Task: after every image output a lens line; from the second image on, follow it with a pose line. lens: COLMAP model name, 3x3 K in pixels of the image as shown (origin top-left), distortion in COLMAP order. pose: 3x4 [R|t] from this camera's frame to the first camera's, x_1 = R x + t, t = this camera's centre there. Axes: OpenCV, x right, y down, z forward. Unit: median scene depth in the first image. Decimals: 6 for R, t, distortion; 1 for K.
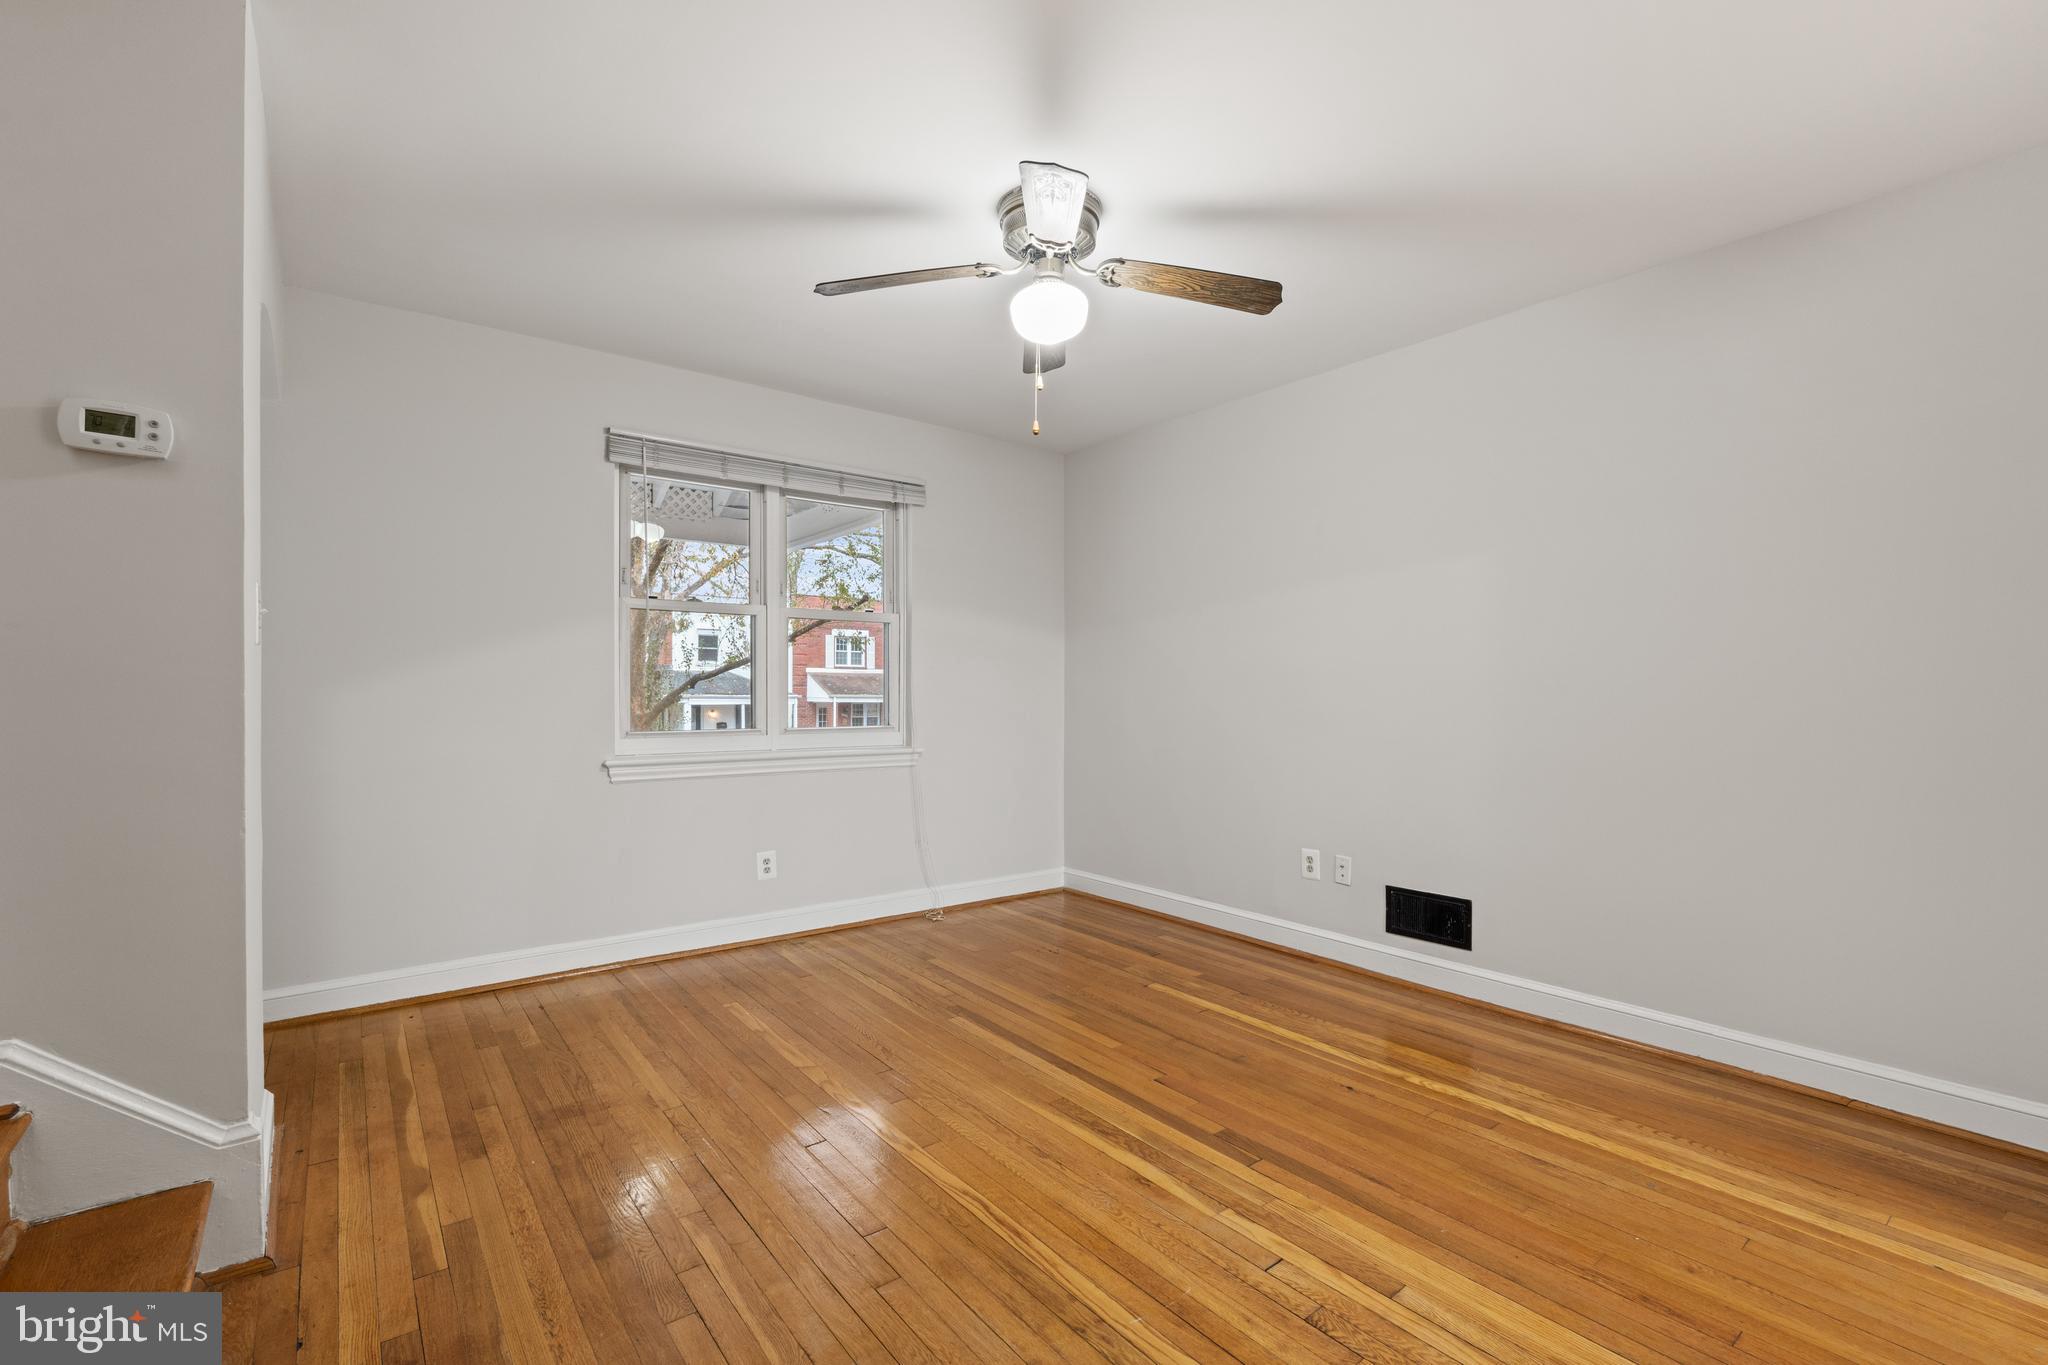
lens RADIAL K [[893.1, 0, 1026.6], [0, 893.1, 689.4], [0, 0, 1]] dist [-0.001472, 0.000641]
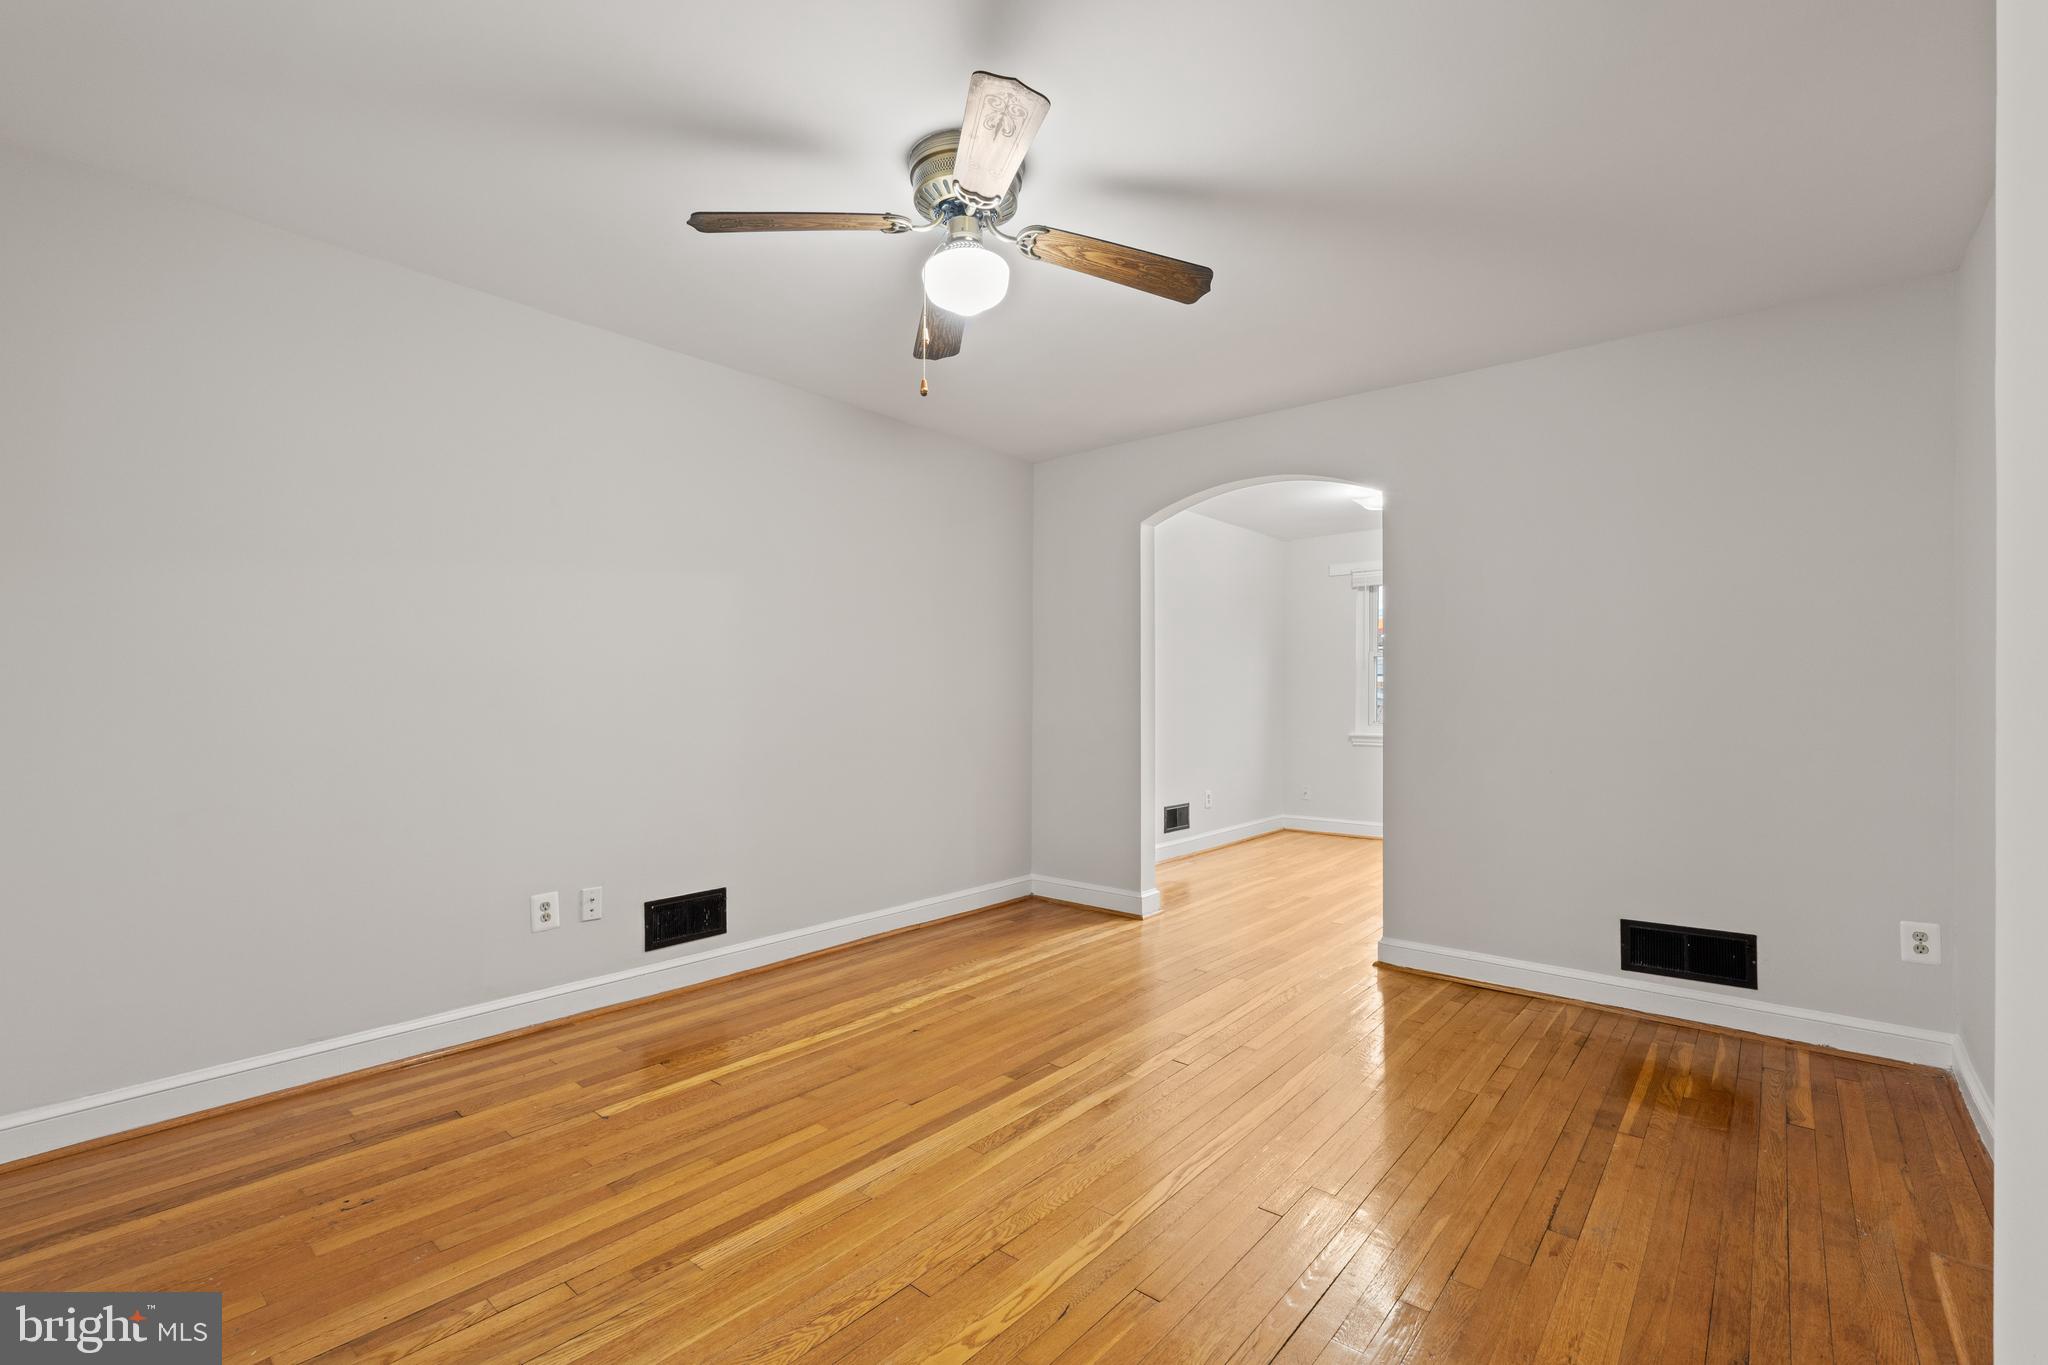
lens RADIAL K [[893.1, 0, 1038.4], [0, 893.1, 690.9], [0, 0, 1]] dist [-0.001472, 0.000641]
pose [[-0.208366, 0.000864, 0.978051, -0.772901], [-0.003372, 0.999993, -0.001602, -0.005421], [-0.978045, -0.003631, -0.208361, 1.003260]]
